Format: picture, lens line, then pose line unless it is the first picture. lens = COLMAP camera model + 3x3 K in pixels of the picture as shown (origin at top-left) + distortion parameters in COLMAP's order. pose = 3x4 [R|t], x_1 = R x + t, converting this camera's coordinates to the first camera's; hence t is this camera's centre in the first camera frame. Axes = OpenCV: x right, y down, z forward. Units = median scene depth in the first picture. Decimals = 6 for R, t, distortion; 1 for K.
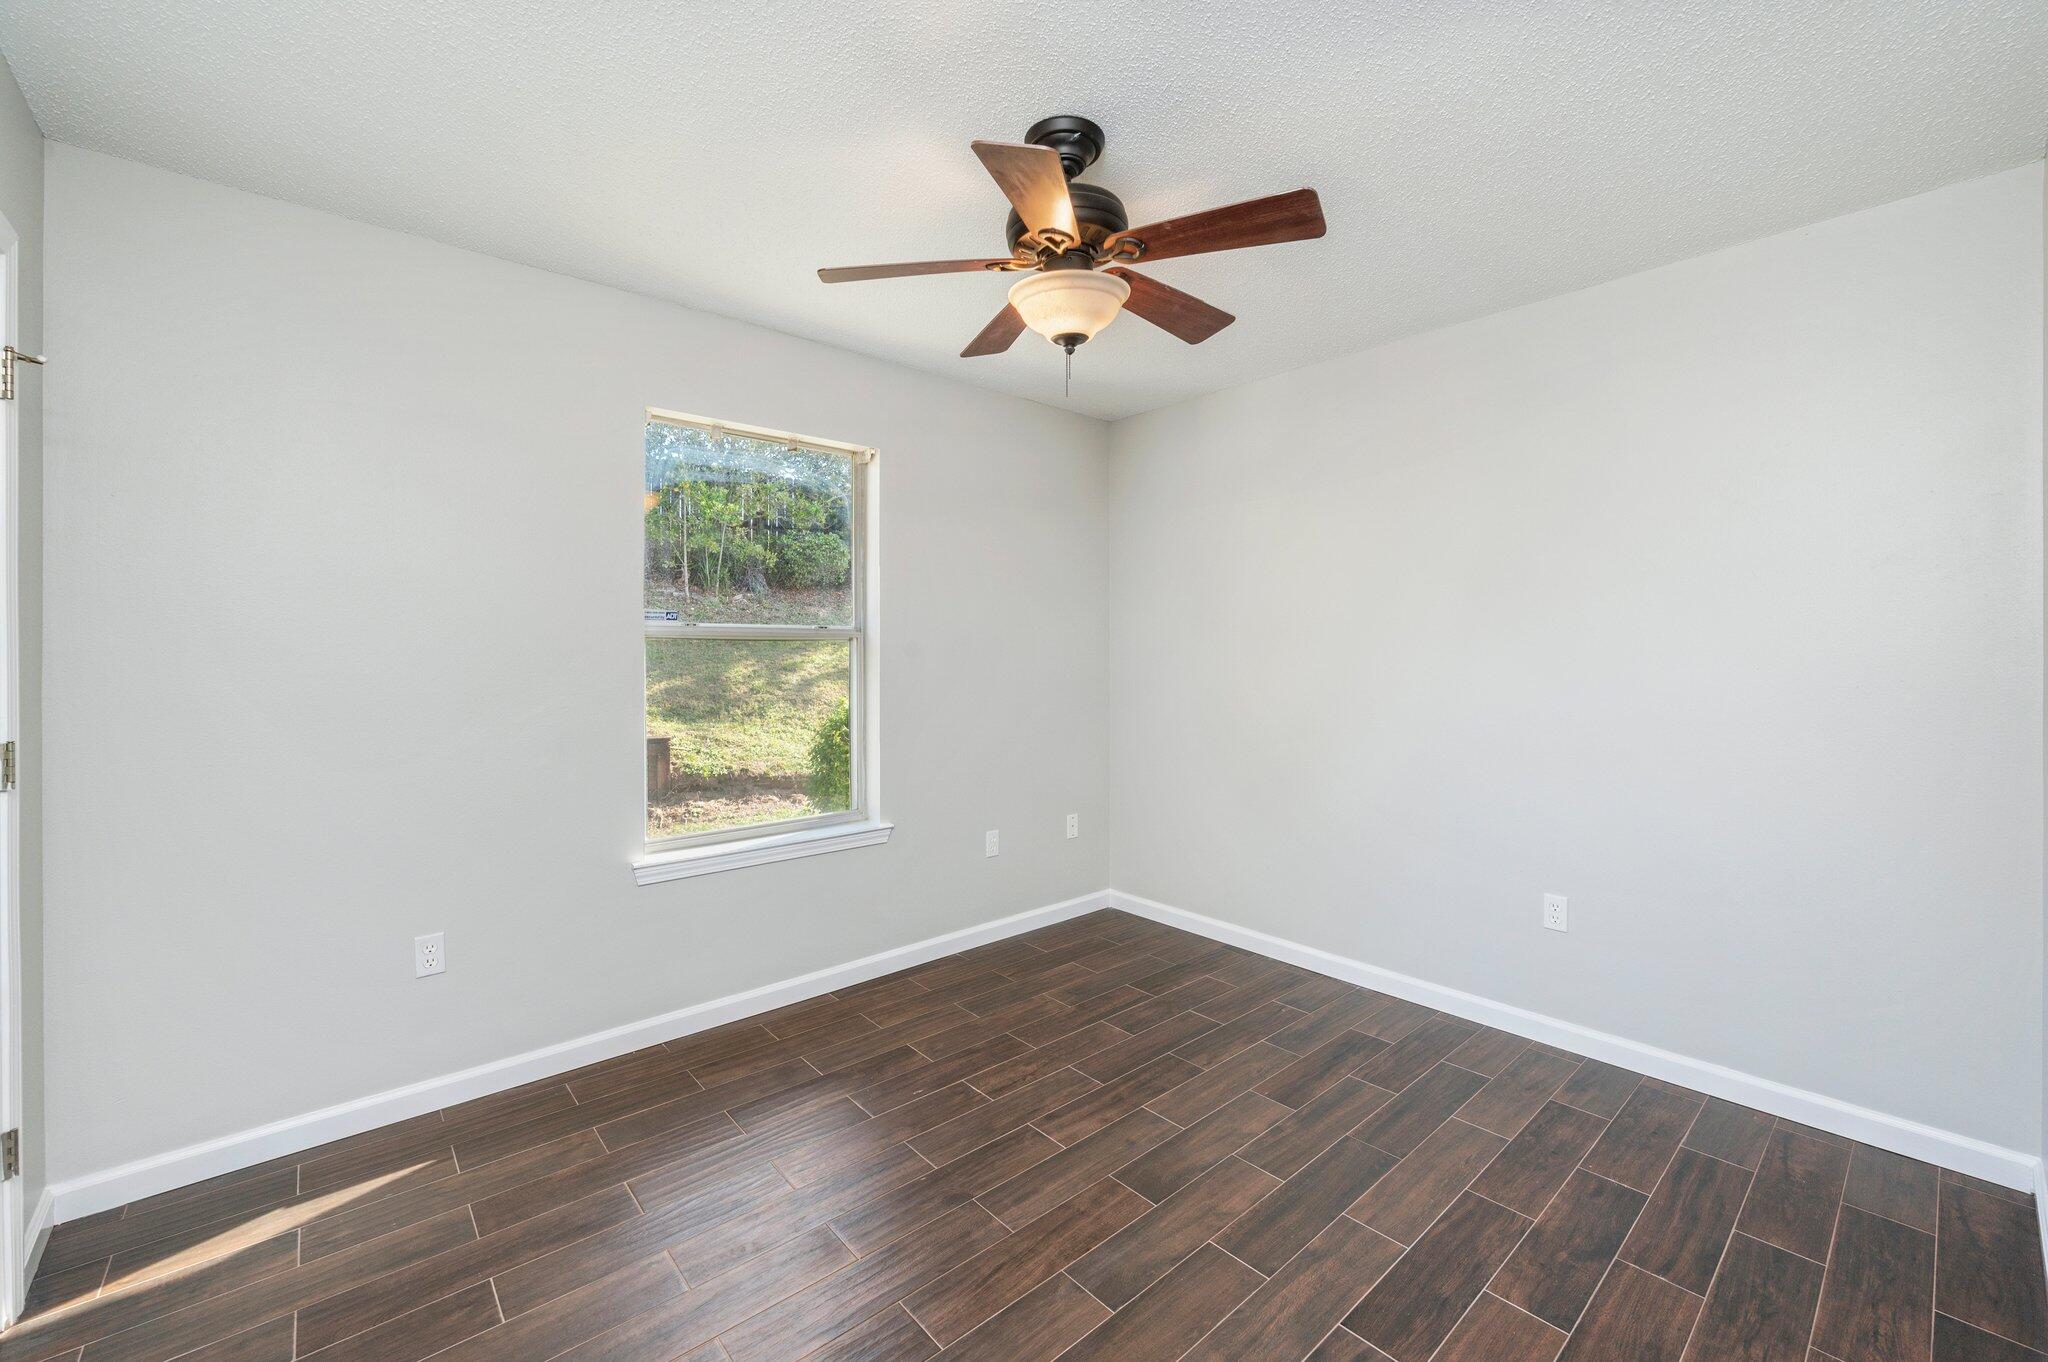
lens RADIAL K [[835.2, 0, 1031.3], [0, 835.2, 651.7], [0, 0, 1]] dist [0.000732, 0.000112]
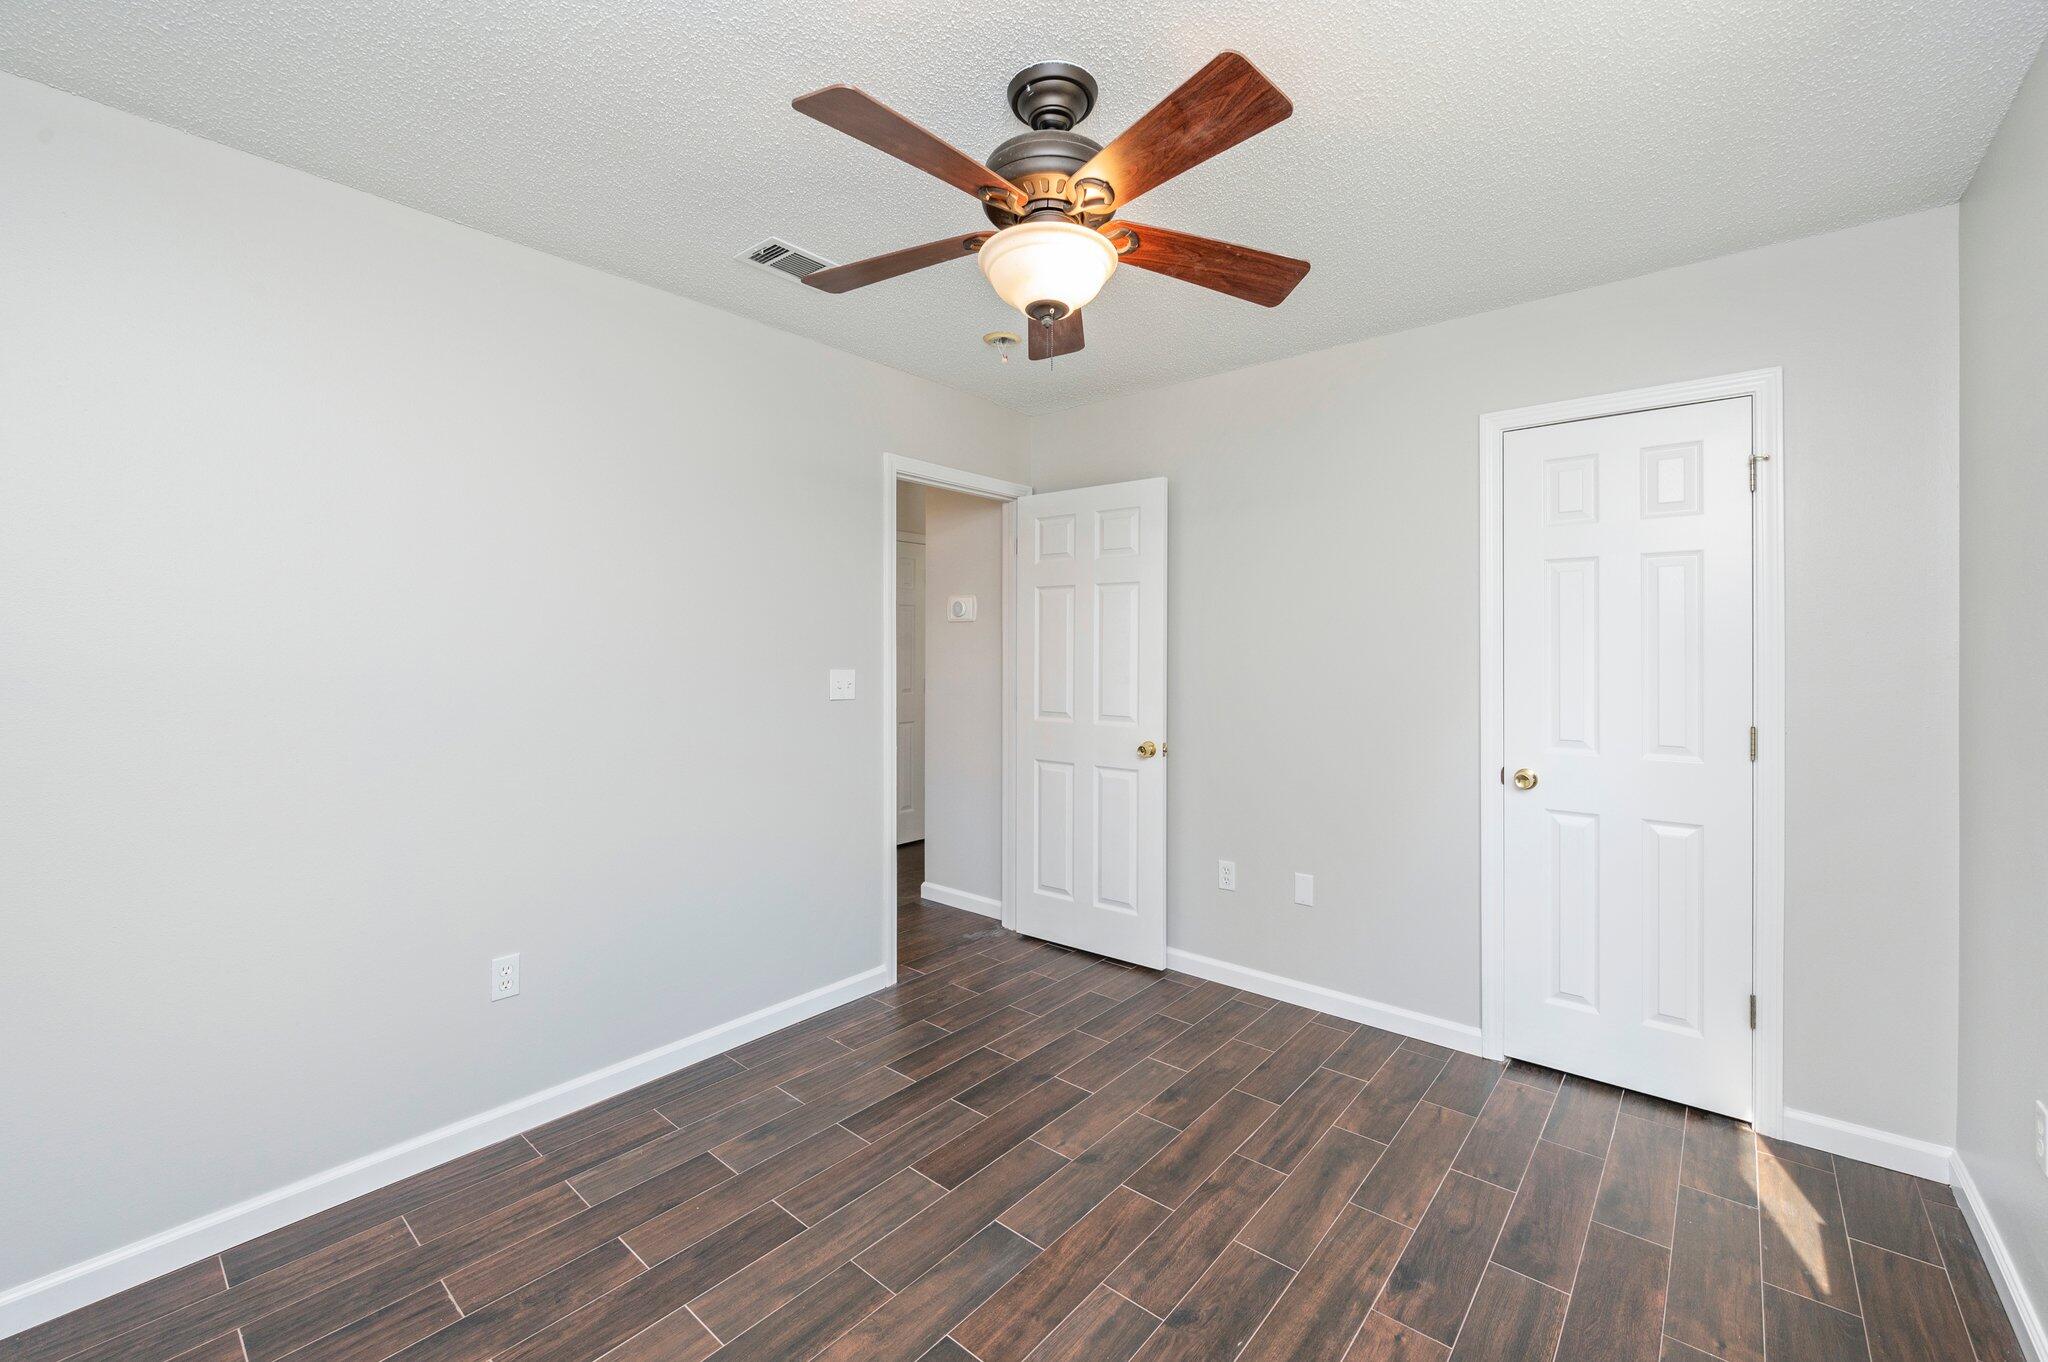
lens RADIAL K [[835.2, 0, 1031.3], [0, 835.2, 651.7], [0, 0, 1]] dist [0.000732, 0.000112]
pose [[-0.988907, 0.000336, -0.148534, 0.207221], [0.000606, 0.999998, -0.001774, -0.020222], [0.148533, -0.001844, -0.988906, 2.012619]]
